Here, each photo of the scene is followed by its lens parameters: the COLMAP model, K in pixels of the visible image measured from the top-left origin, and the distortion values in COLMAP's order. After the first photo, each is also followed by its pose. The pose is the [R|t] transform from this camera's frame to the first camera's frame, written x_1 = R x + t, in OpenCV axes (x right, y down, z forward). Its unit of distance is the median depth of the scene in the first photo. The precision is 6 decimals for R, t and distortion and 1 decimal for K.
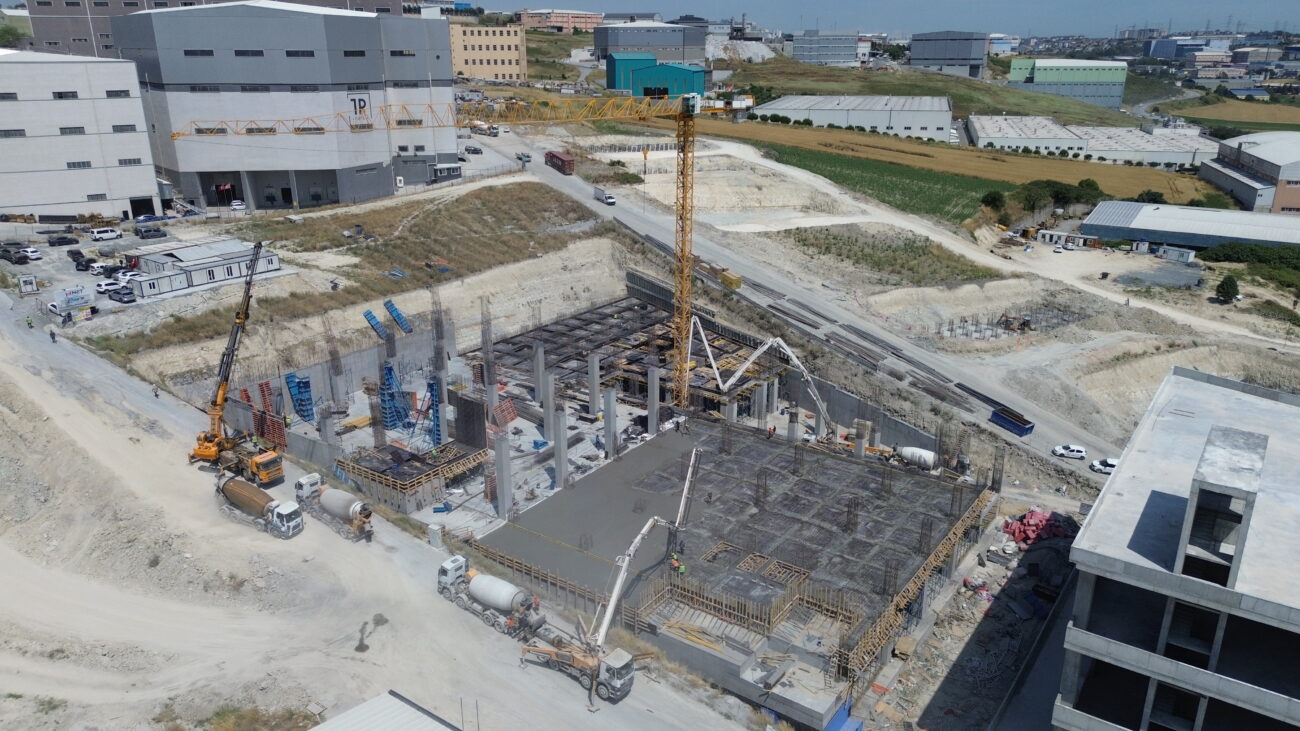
lens RADIAL K [[920.7, 0, 650.0], [0, 920.7, 365.5], [0, 0, 1]] dist [0.050839, -0.049757]
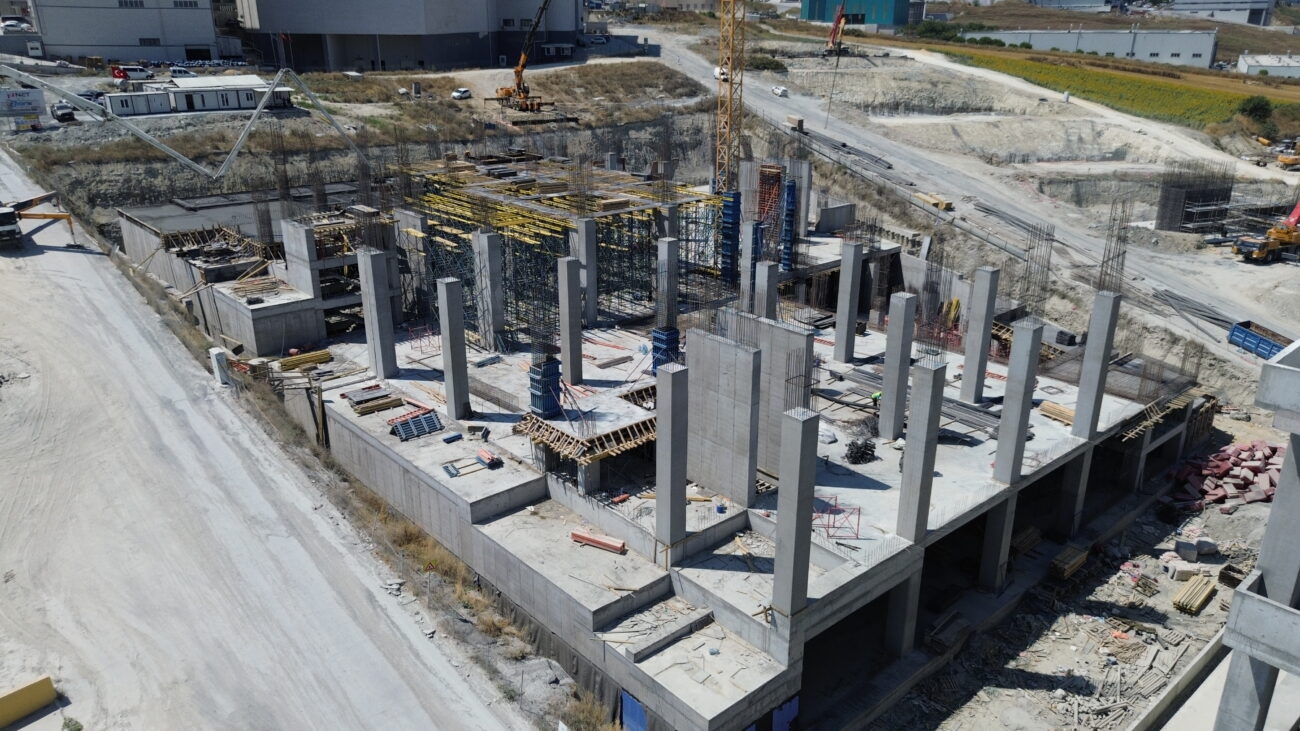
lens RADIAL K [[920.7, 0, 650.0], [0, 920.7, 365.5], [0, 0, 1]] dist [0.050839, -0.049757]
pose [[0.972679, 0.080100, -0.217900, 0.065640], [-0.075497, 0.996713, 0.029383, 0.043734], [0.219537, -0.012129, 0.975529, 0.130276]]
